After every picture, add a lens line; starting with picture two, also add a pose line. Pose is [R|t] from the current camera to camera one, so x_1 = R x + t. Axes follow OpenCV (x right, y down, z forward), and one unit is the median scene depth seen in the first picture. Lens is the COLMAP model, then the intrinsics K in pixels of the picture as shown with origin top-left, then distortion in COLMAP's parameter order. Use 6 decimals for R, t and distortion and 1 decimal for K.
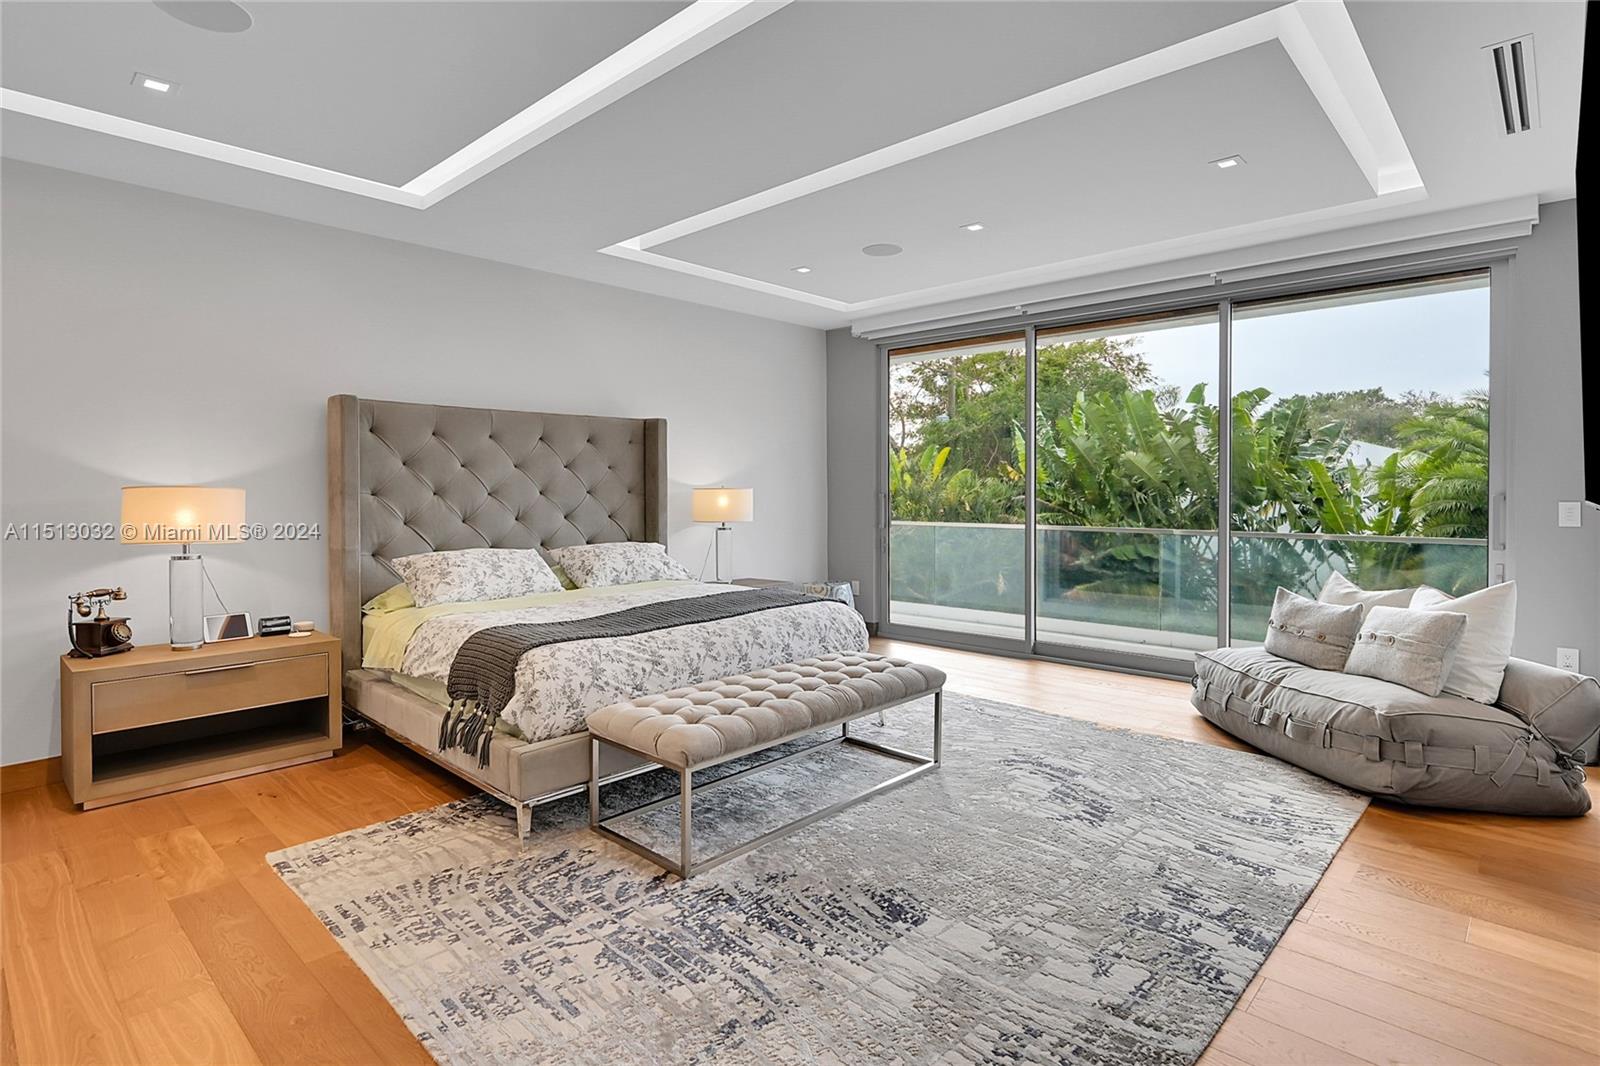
lens RADIAL K [[822.6, 0, 772.6], [0, 822.6, 500.4], [0, 0, 1]] dist [-0.000420, 0.000594]
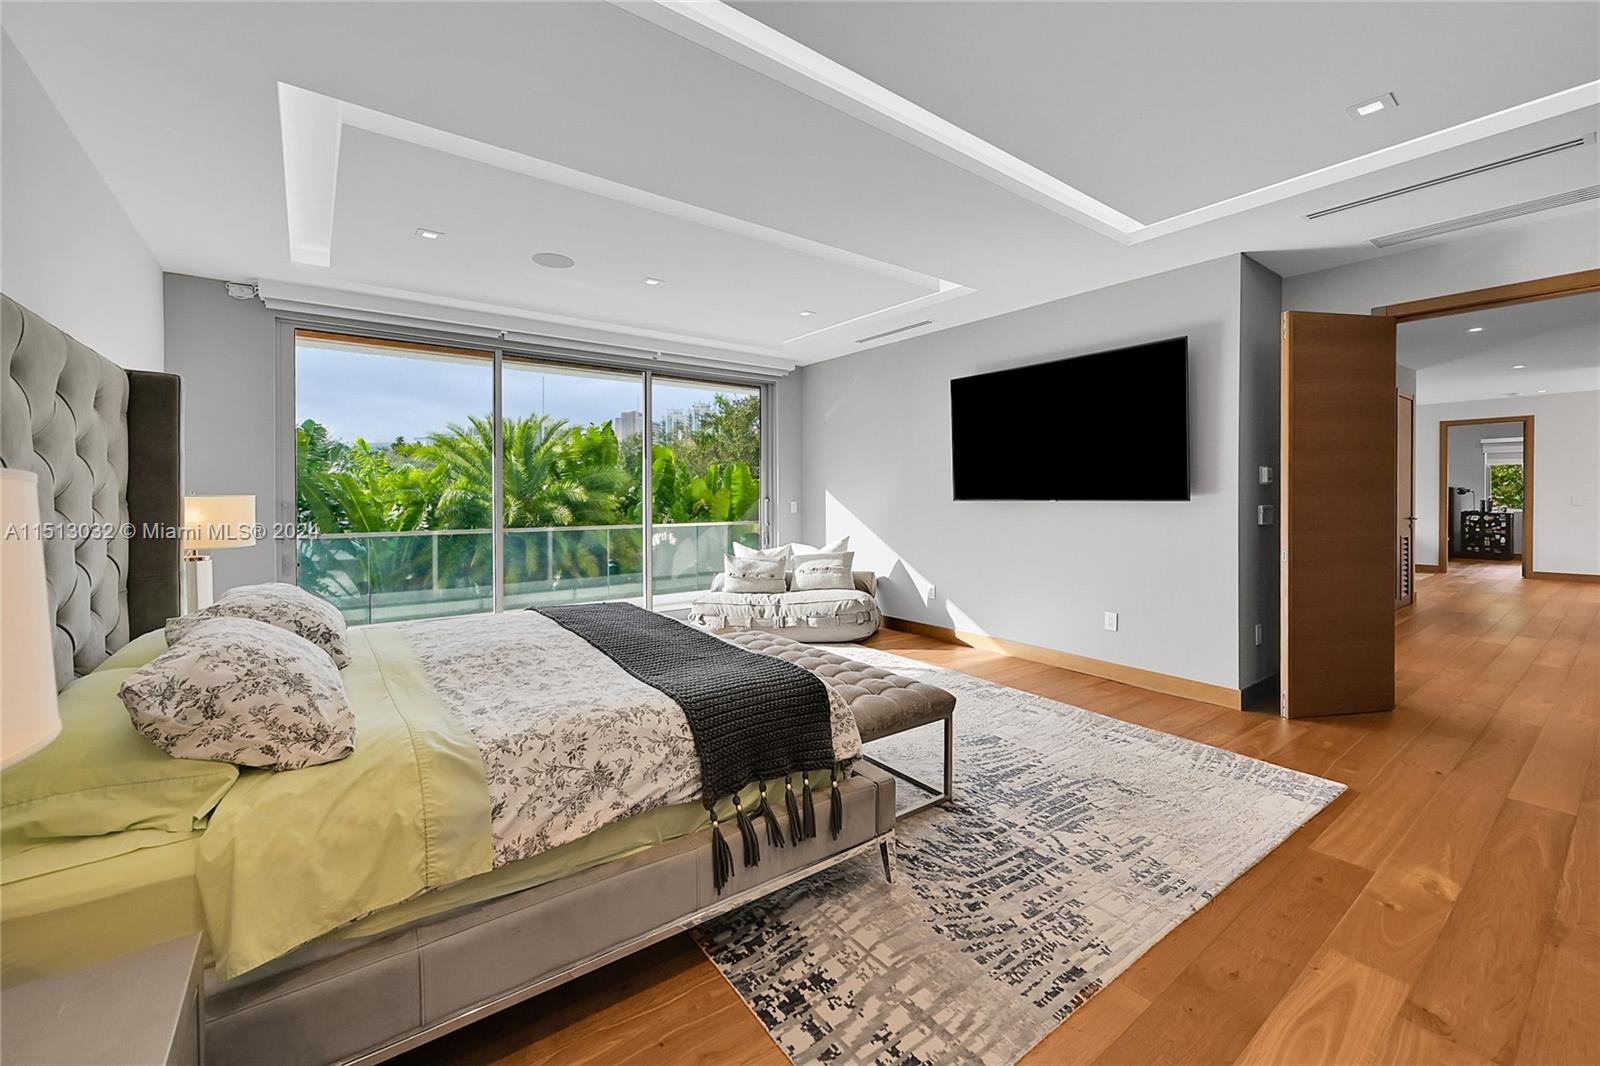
lens RADIAL K [[651.5, 0, 810.4], [0, 651.5, 503.2], [0, 0, 1]] dist [0.010274, -0.000168]
pose [[0.141981, -0.009981, 0.989819, -1.070397], [0.013254, 0.999879, 0.008182, -0.009207], [-0.989781, 0.011958, 0.142096, 1.005833]]
